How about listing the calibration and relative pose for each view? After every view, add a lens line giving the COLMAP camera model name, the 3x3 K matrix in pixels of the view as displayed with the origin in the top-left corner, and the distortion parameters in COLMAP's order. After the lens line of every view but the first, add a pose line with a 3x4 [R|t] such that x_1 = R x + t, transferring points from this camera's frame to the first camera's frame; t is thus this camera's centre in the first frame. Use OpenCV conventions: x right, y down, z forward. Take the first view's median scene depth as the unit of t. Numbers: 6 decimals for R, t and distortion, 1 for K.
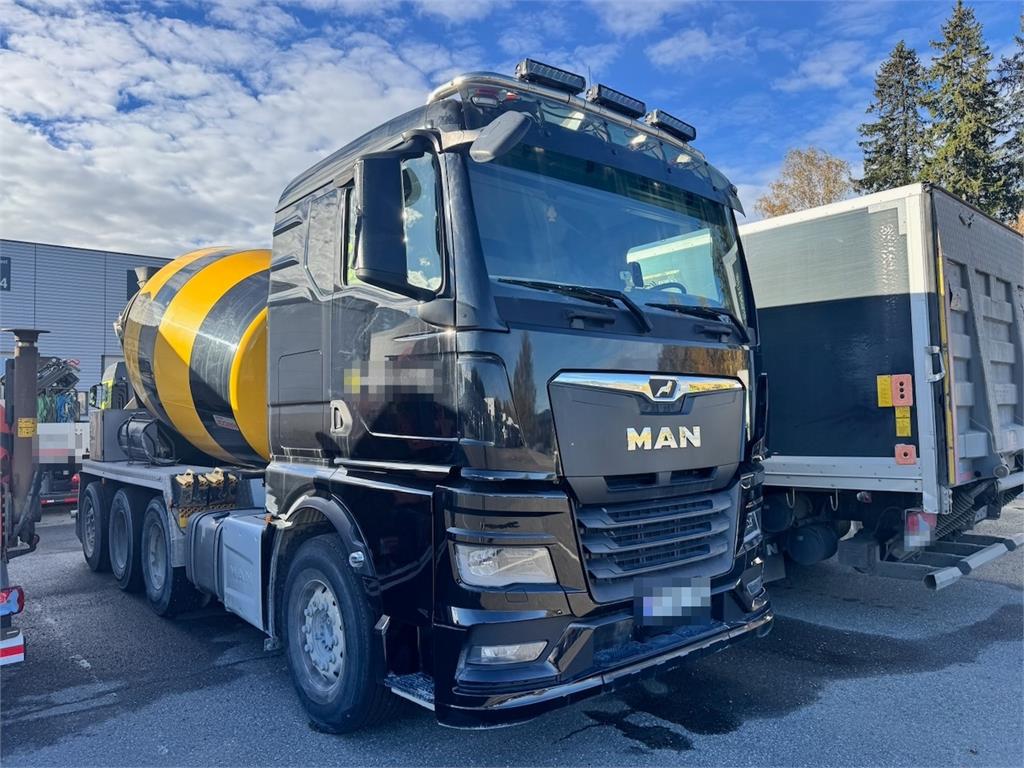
lens RADIAL K [[720.2, 0, 512.0], [0, 720.2, 384.0], [0, 0, 1]] dist [0.057555, -0.070969]
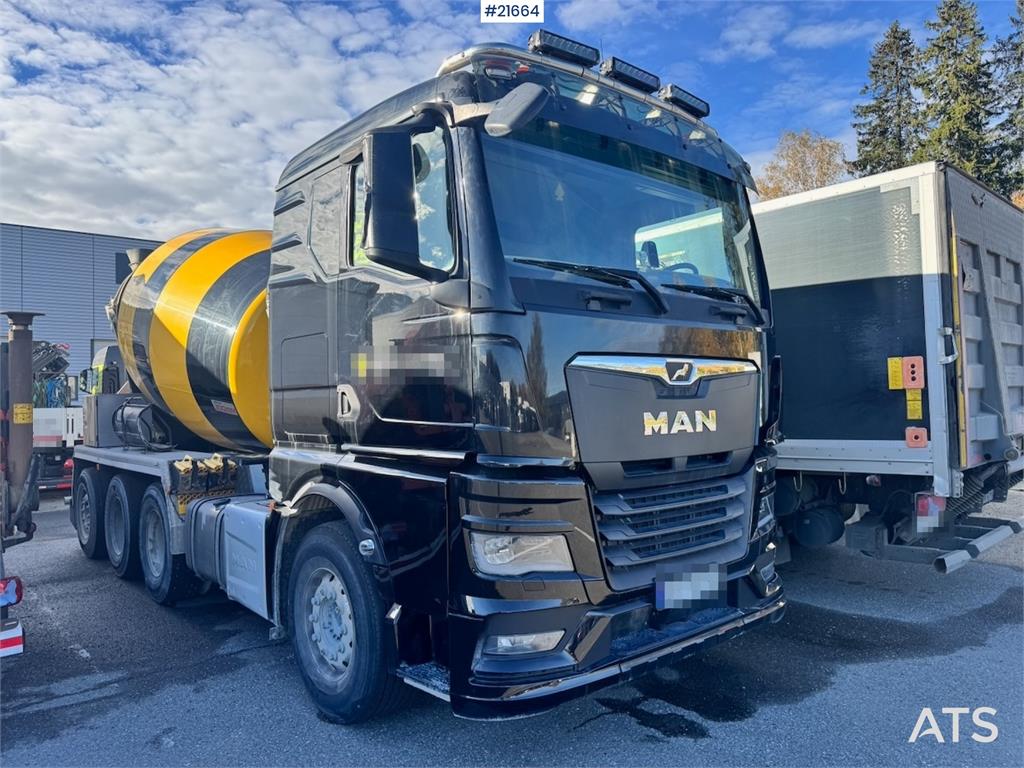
lens RADIAL K [[720.2, 0, 512.0], [0, 720.2, 384.0], [0, 0, 1]] dist [0.057555, -0.070969]
pose [[0.999926, -0.002877, 0.011841, -0.025704], [0.002608, 0.999740, 0.022663, 0.000140], [-0.011903, -0.022630, 0.999673, 0.024085]]
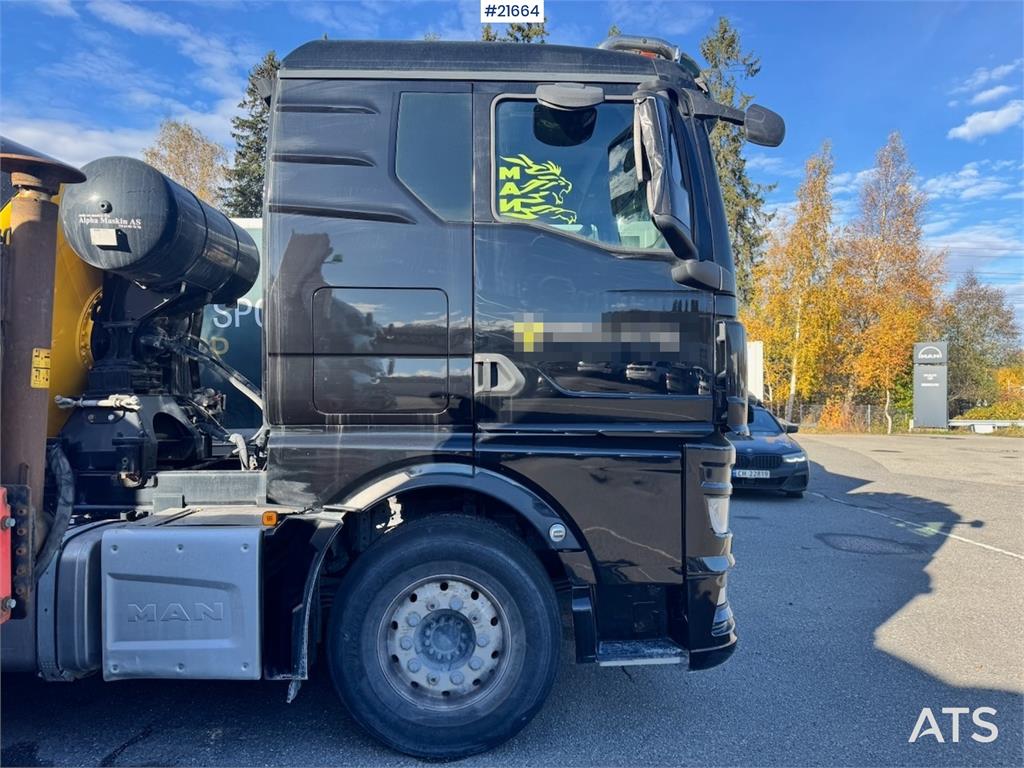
lens RADIAL K [[720.2, 0, 512.0], [0, 720.2, 384.0], [0, 0, 1]] dist [0.057555, -0.070969]
pose [[0.625846, 0.028806, 0.779414, -0.809602], [-0.045829, 0.998949, -0.000120, 0.052992], [-0.778599, -0.035645, 0.626509, 0.426846]]
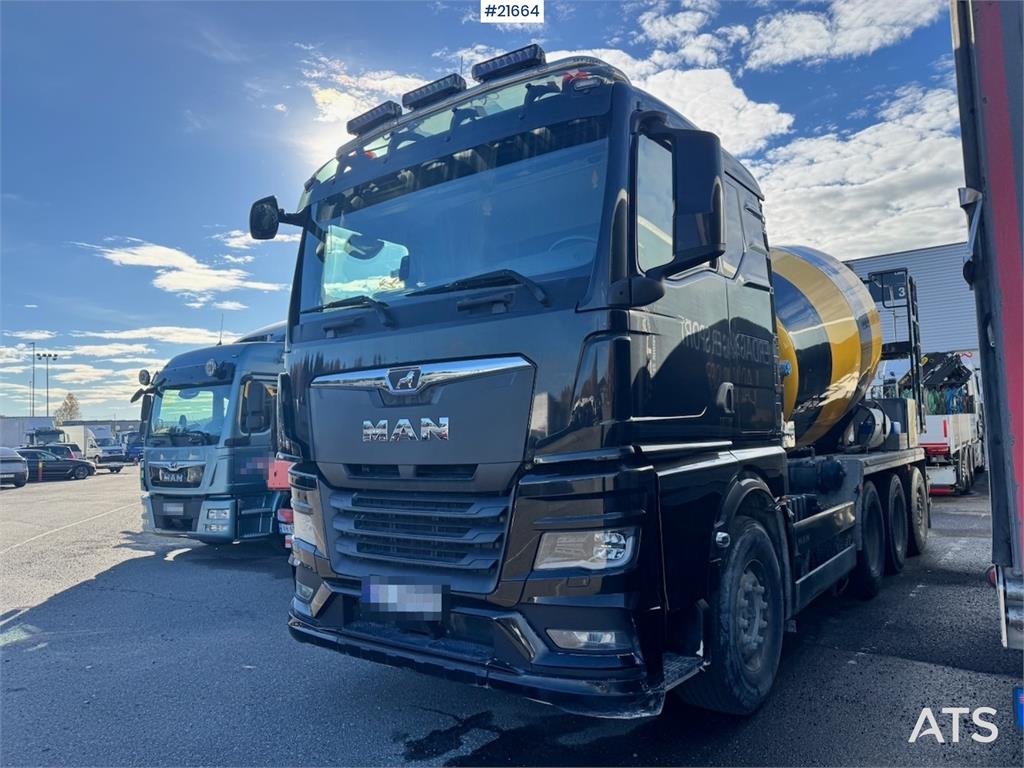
lens RADIAL K [[720.2, 0, 512.0], [0, 720.2, 384.0], [0, 0, 1]] dist [0.057555, -0.070969]
pose [[0.222940, -0.060275, -0.972967, 1.076972], [0.068074, 0.996613, -0.046142, 0.060652], [0.972452, -0.055947, 0.226288, 0.830123]]
